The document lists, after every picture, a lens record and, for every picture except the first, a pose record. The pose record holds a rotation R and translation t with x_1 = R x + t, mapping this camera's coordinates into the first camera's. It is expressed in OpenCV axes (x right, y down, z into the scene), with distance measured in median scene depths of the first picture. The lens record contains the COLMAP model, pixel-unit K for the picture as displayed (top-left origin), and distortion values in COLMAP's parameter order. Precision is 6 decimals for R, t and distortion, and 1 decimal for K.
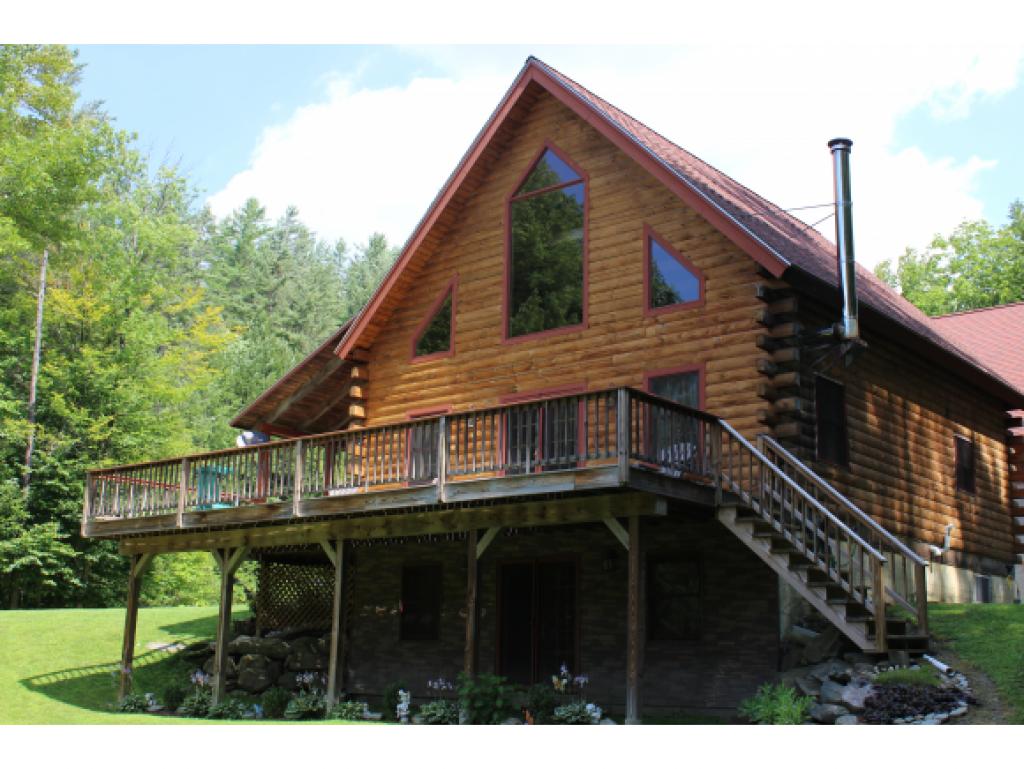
lens RADIAL K [[1288.9, 0, 512.0], [0, 1288.9, 384.5], [0, 0, 1]] dist [-0.078153, 0.021095]
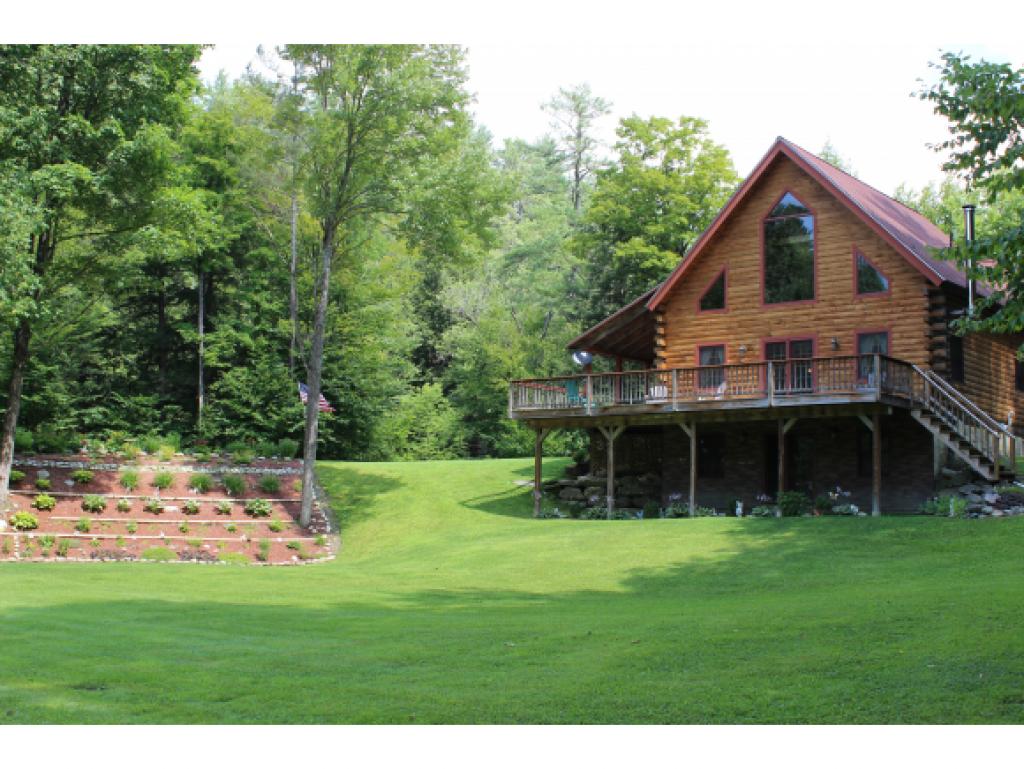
lens RADIAL K [[1288.9, 0, 512.0], [0, 1288.9, 384.5], [0, 0, 1]] dist [-0.078153, 0.021095]
pose [[0.999931, 0.000440, 0.011724, -0.401168], [-0.001812, 0.993104, 0.117221, -0.144479], [-0.011592, -0.117234, 0.993037, -0.797988]]
